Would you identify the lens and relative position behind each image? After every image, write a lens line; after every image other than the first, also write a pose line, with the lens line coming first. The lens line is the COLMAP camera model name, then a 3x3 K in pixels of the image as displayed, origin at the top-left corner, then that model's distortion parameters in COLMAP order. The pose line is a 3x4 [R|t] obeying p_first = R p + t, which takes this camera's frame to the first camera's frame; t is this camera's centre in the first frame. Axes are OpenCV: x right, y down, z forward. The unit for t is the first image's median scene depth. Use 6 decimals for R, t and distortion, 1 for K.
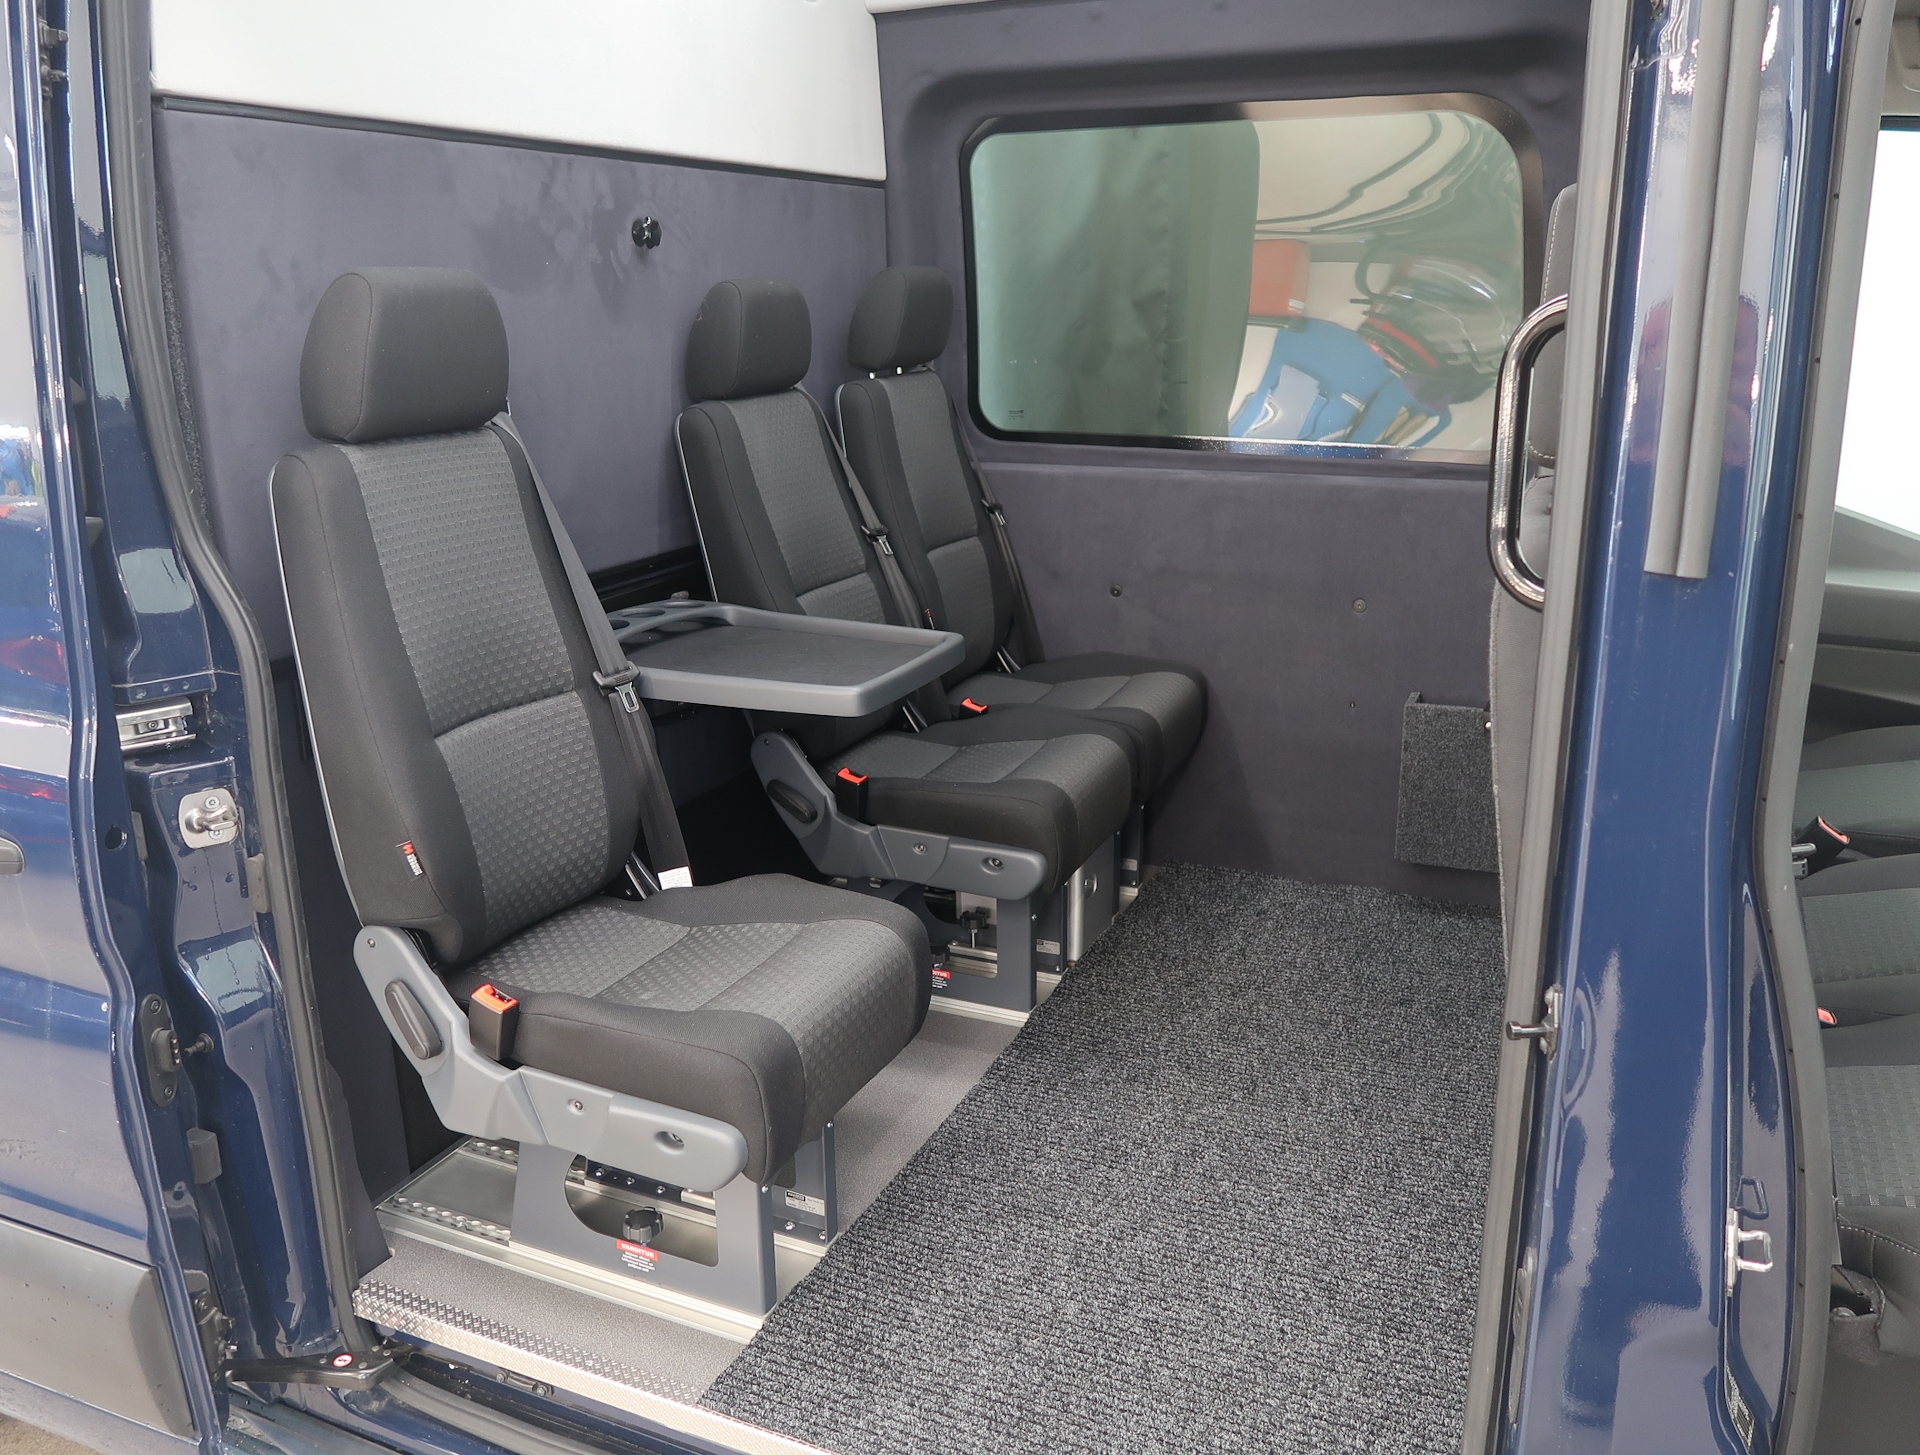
lens RADIAL K [[1511.6, 0, 959.0], [0, 1511.6, 733.9], [0, 0, 1]] dist [-0.027230, 0.009051]
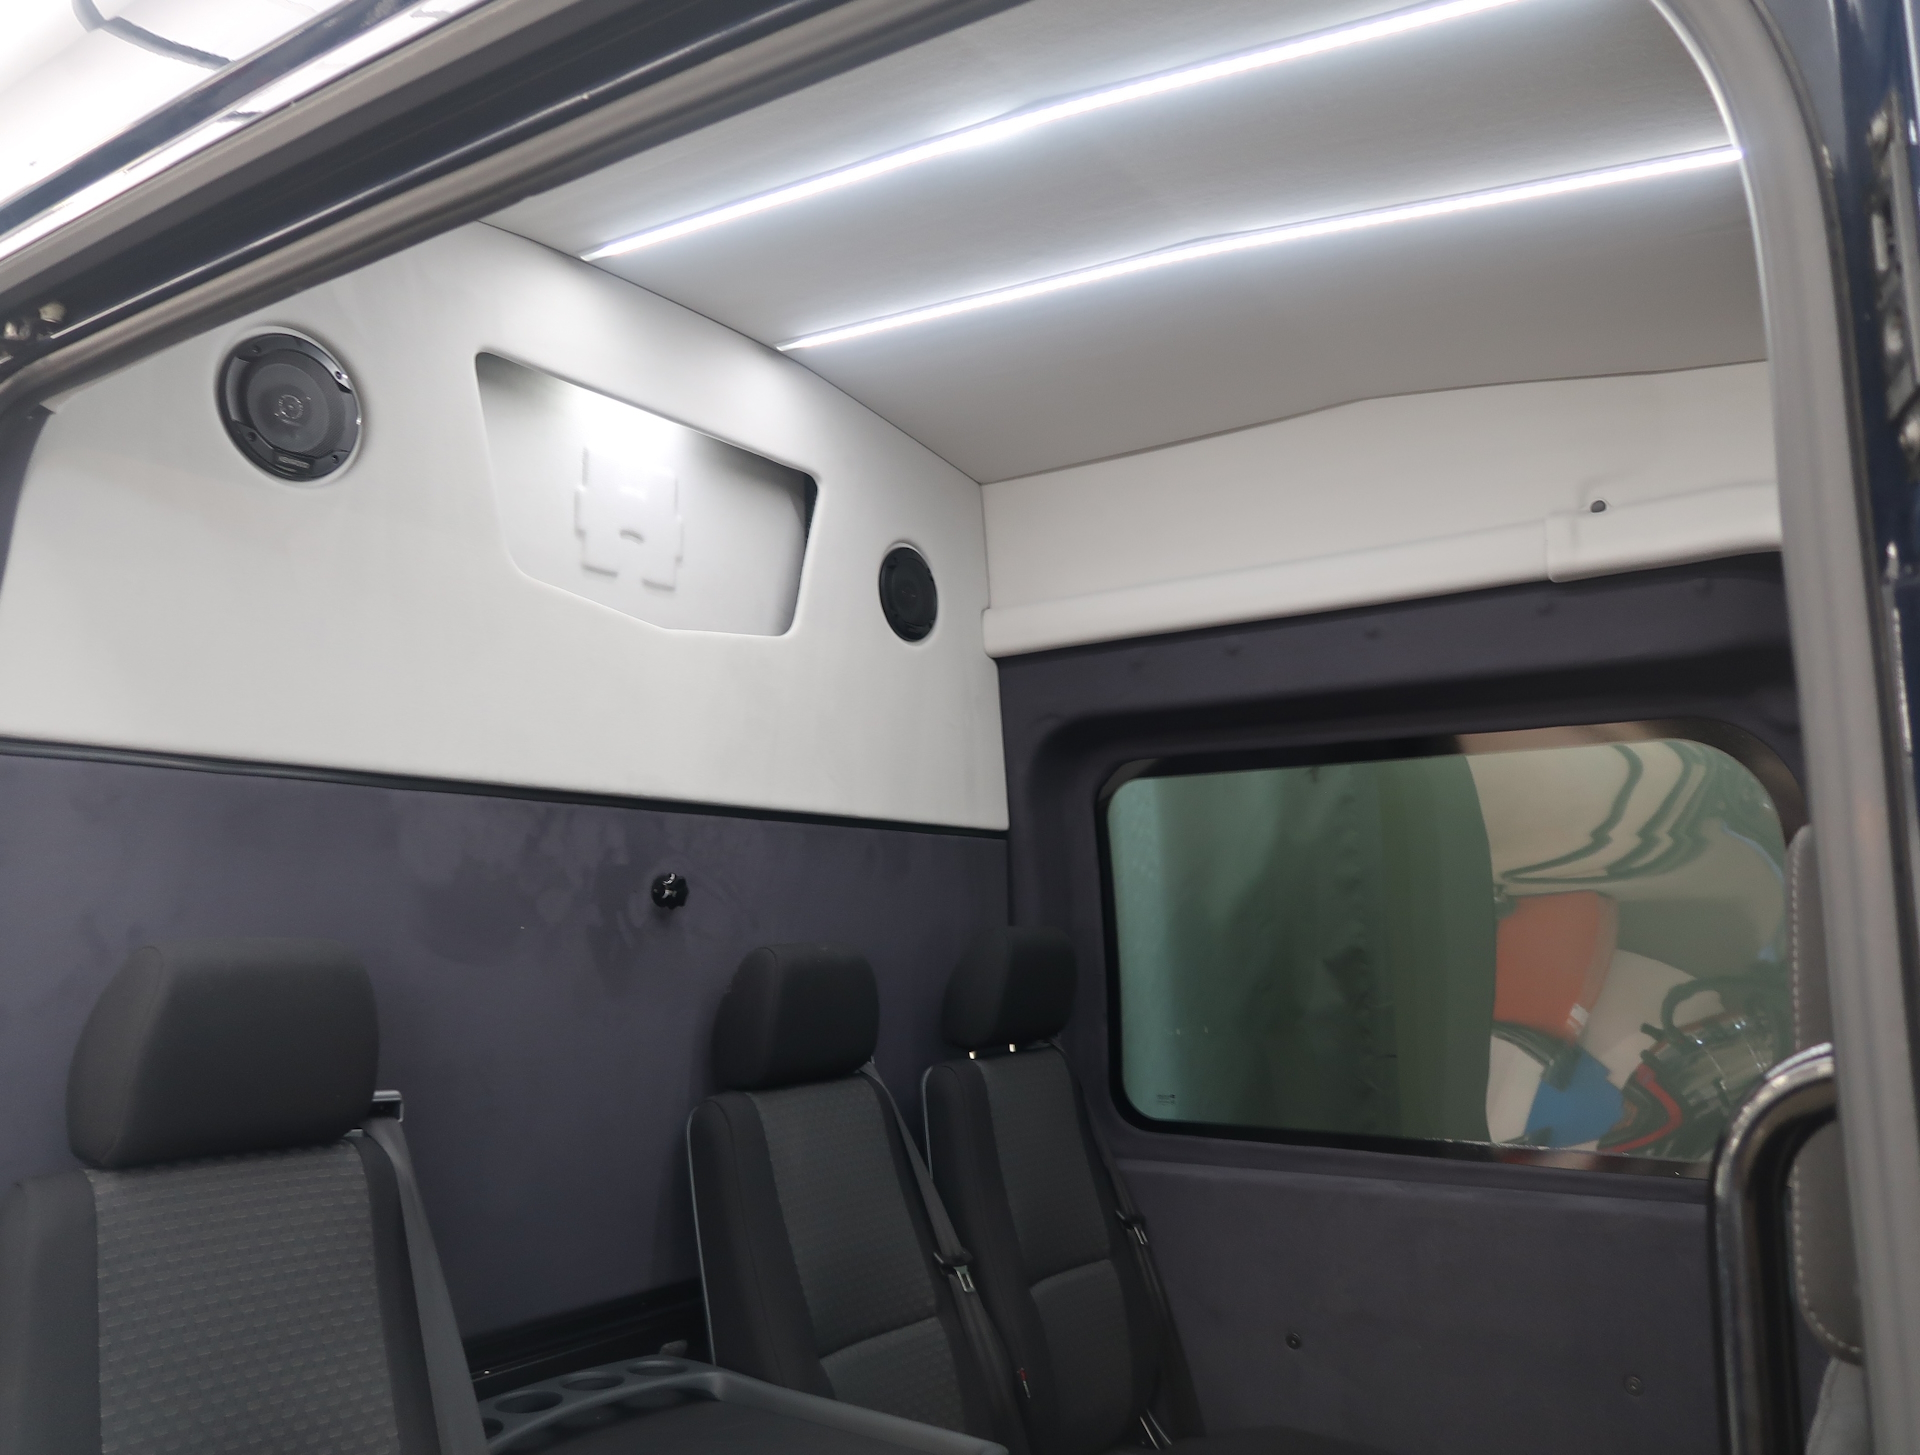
lens RADIAL K [[1511.6, 0, 959.0], [0, 1511.6, 733.9], [0, 0, 1]] dist [-0.027230, 0.009051]
pose [[0.984195, -0.022188, -0.175695, 0.094808], [-0.050854, 0.914923, -0.400412, -0.076419], [0.169632, 0.403019, 0.899334, 0.212994]]
